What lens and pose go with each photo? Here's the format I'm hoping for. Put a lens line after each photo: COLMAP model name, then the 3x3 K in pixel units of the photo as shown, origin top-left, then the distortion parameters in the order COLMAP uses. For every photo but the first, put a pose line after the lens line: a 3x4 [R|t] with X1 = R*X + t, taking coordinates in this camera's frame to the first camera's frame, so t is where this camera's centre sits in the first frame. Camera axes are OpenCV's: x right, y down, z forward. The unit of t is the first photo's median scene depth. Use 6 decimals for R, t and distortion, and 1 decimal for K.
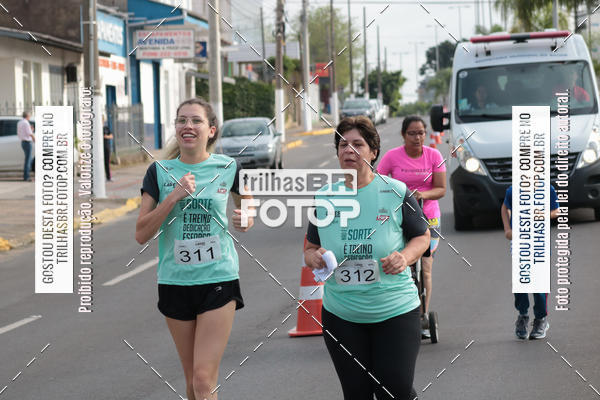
lens RADIAL K [[4036.9, 0, 300.0], [0, 4036.9, 200.0], [0, 0, 1]] dist [0.848159, 10.695821]
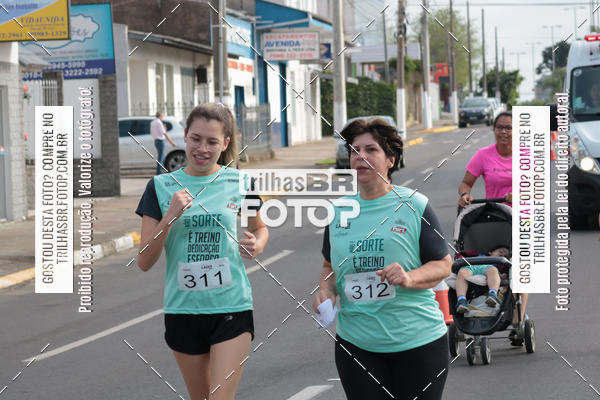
lens RADIAL K [[4036.9, 0, 300.0], [0, 4036.9, 200.0], [0, 0, 1]] dist [0.848159, 10.695821]
pose [[0.999611, -0.004251, -0.027554, -0.002521], [0.004260, 0.999991, 0.000269, 0.000866], [0.027553, -0.000386, 0.999620, -0.041798]]
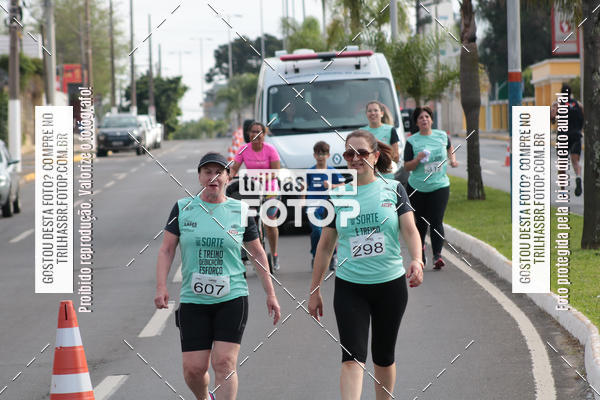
lens RADIAL K [[2304.3, 0, 300.0], [0, 2304.3, 200.0], [0, 0, 1]] dist [0.182267, -1.285210]
pose [[0.998713, 0.010732, 0.049568, 0.026025], [-0.011430, 0.999839, 0.013815, -0.015629], [-0.049412, -0.014364, 0.998675, 0.580845]]
